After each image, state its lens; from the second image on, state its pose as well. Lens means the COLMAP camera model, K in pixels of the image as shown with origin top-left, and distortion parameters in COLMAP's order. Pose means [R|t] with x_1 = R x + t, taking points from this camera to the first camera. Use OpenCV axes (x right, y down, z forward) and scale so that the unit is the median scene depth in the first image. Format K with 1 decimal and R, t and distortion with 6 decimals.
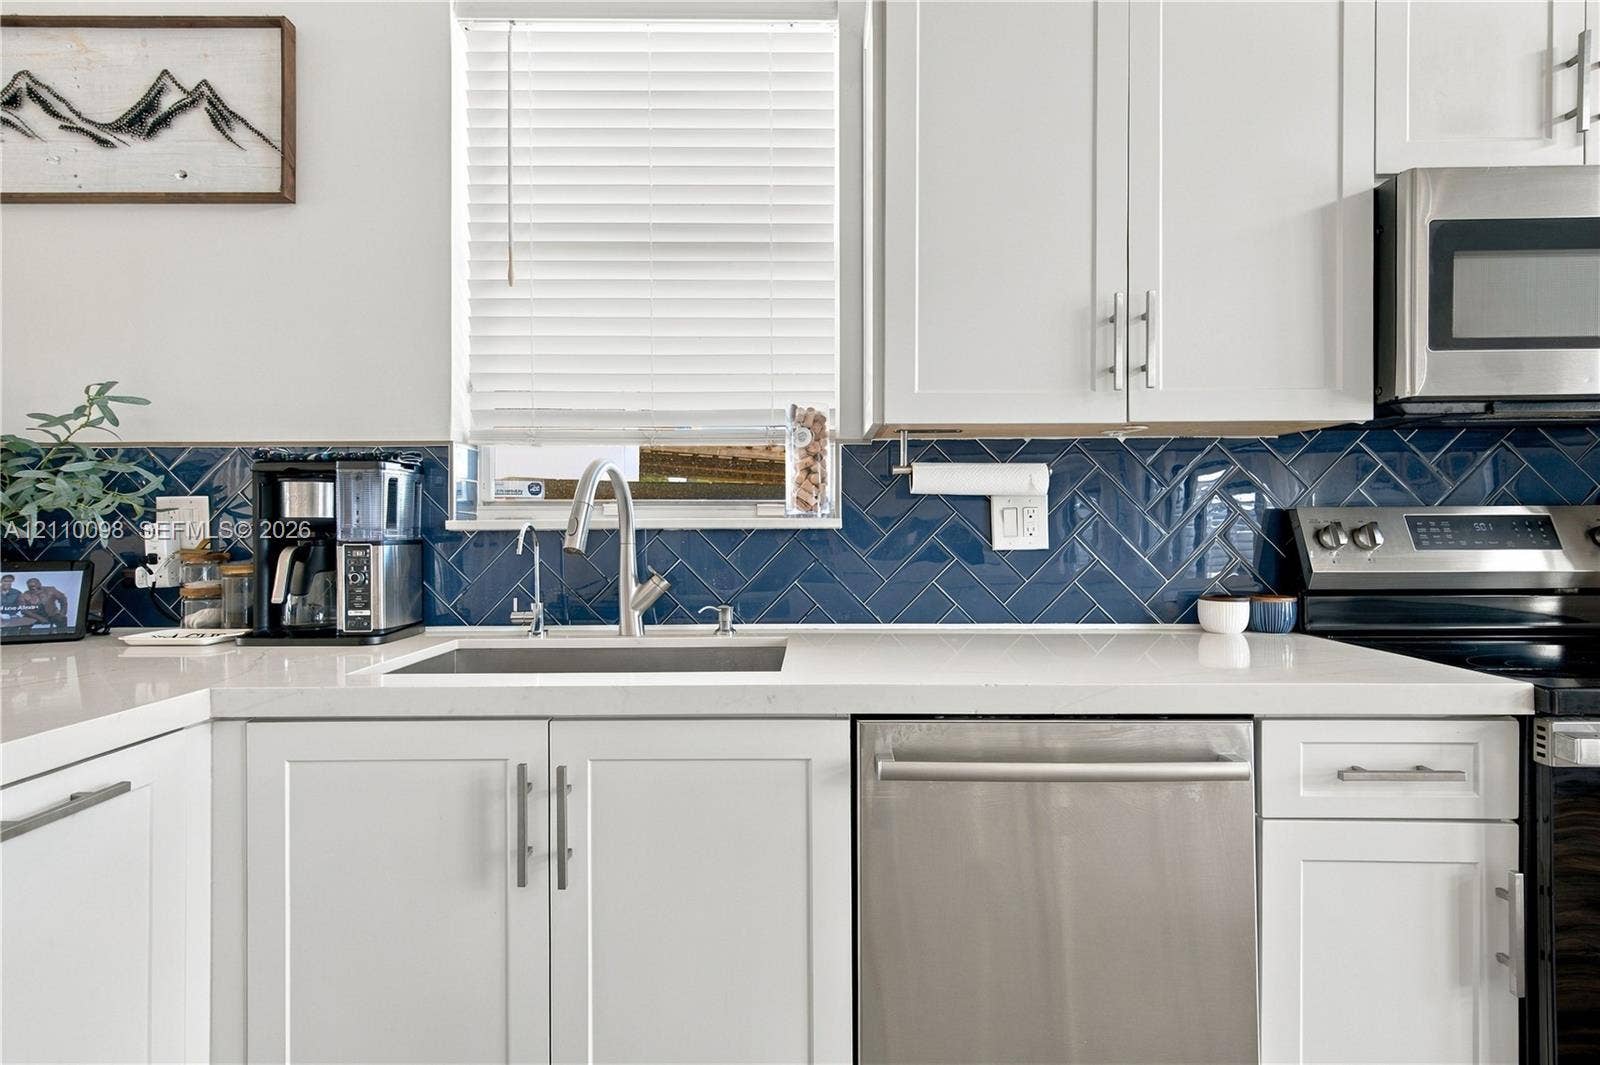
lens RADIAL K [[797.7, 0, 809.8], [0, 797.7, 516.1], [0, 0, 1]] dist [0.010326, -0.003908]
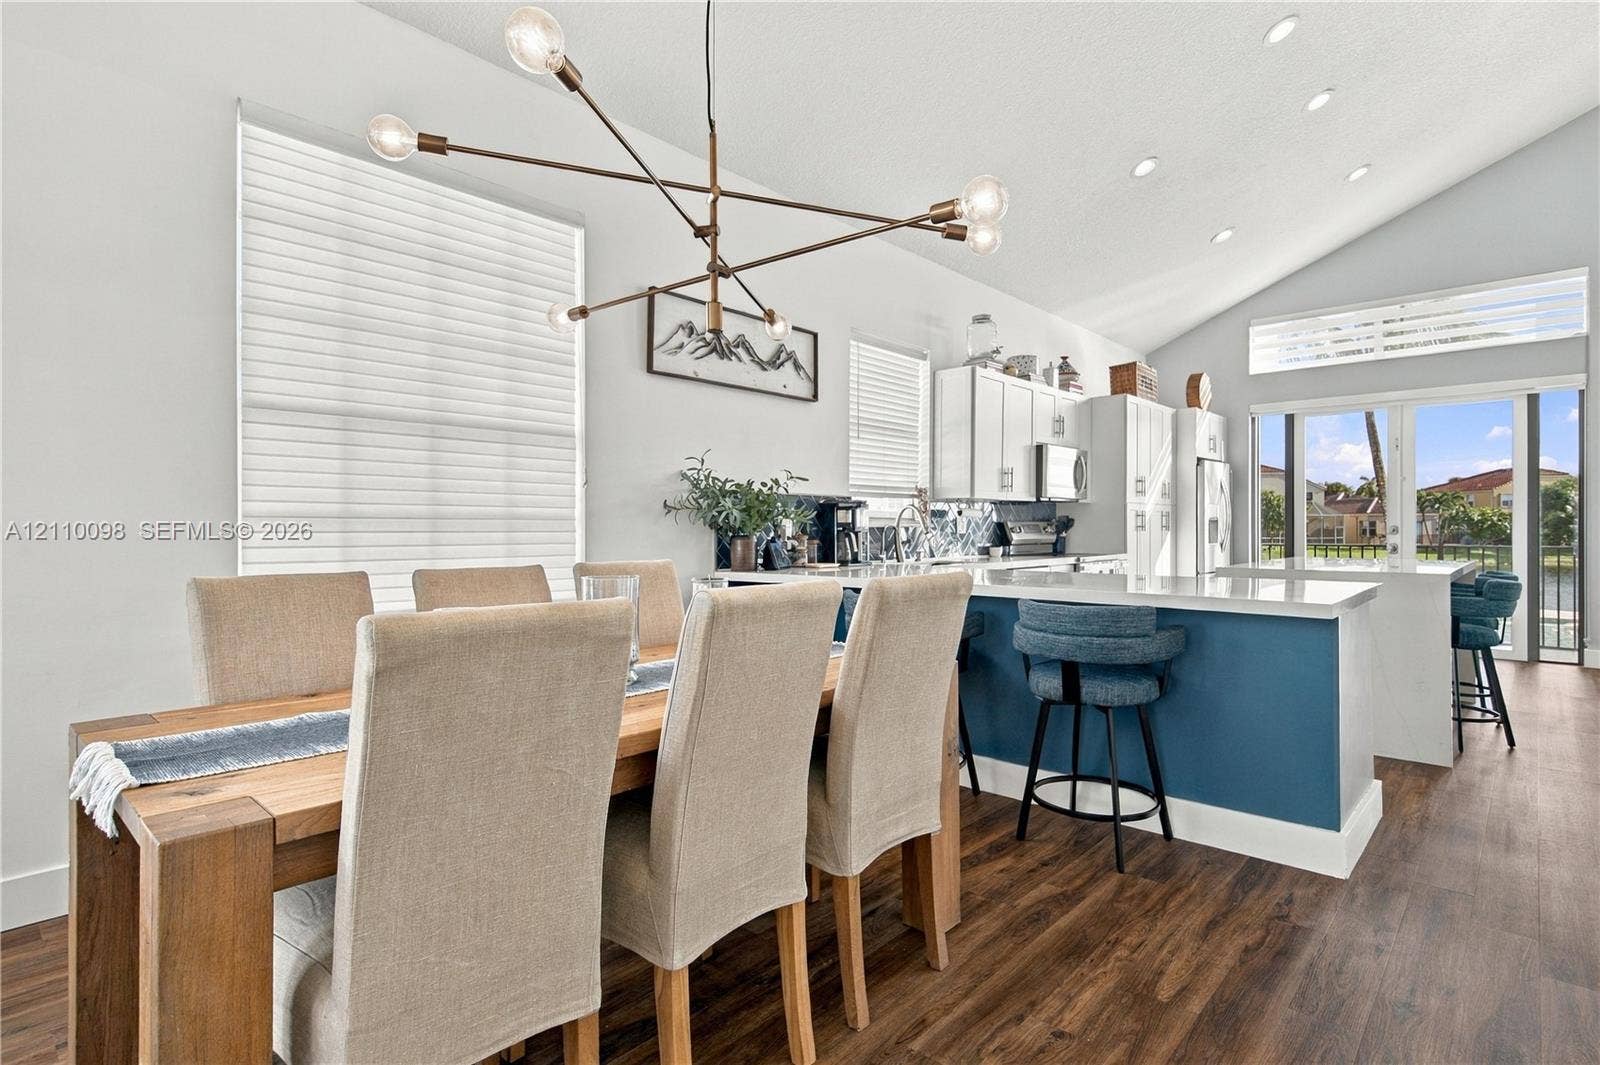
lens RADIAL K [[797.7, 0, 805.1], [0, 797.7, 530.6], [0, 0, 1]] dist [0.010326, -0.003908]
pose [[0.667427, -0.000199, 0.744675, -2.672969], [-0.004510, 0.999981, 0.004309, 0.017173], [-0.744662, -0.006235, 0.667413, -0.737546]]
